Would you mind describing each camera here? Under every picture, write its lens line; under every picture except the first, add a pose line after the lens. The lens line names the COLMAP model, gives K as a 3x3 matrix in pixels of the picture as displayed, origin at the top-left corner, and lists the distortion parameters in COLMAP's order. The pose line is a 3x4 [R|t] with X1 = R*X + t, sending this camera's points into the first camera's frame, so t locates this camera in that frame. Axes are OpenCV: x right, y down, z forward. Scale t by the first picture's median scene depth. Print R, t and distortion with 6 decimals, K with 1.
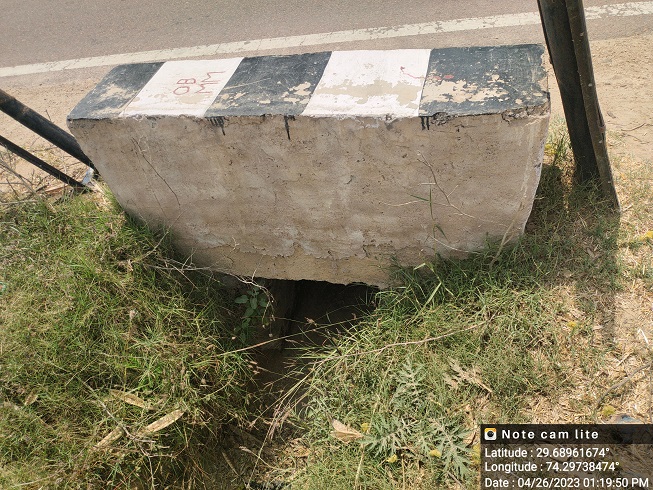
lens RADIAL K [[492.8, 0, 329.7], [0, 492.8, 245.9], [0, 0, 1]] dist [0.028619, -0.051321]
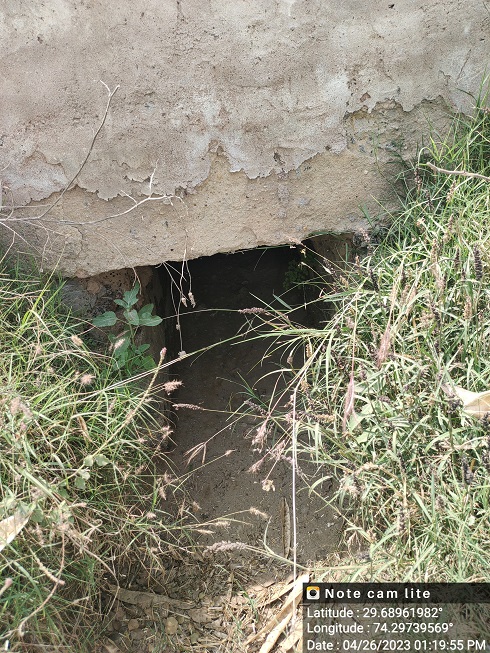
lens RADIAL K [[492.8, 0, 243.8], [0, 492.8, 324.8], [0, 0, 1]] dist [0.028619, -0.051321]
pose [[0.952547, -0.148433, 0.265749, -0.208174], [0.205283, 0.957884, -0.200790, 0.293928], [-0.224753, 0.245816, 0.942900, 0.545805]]
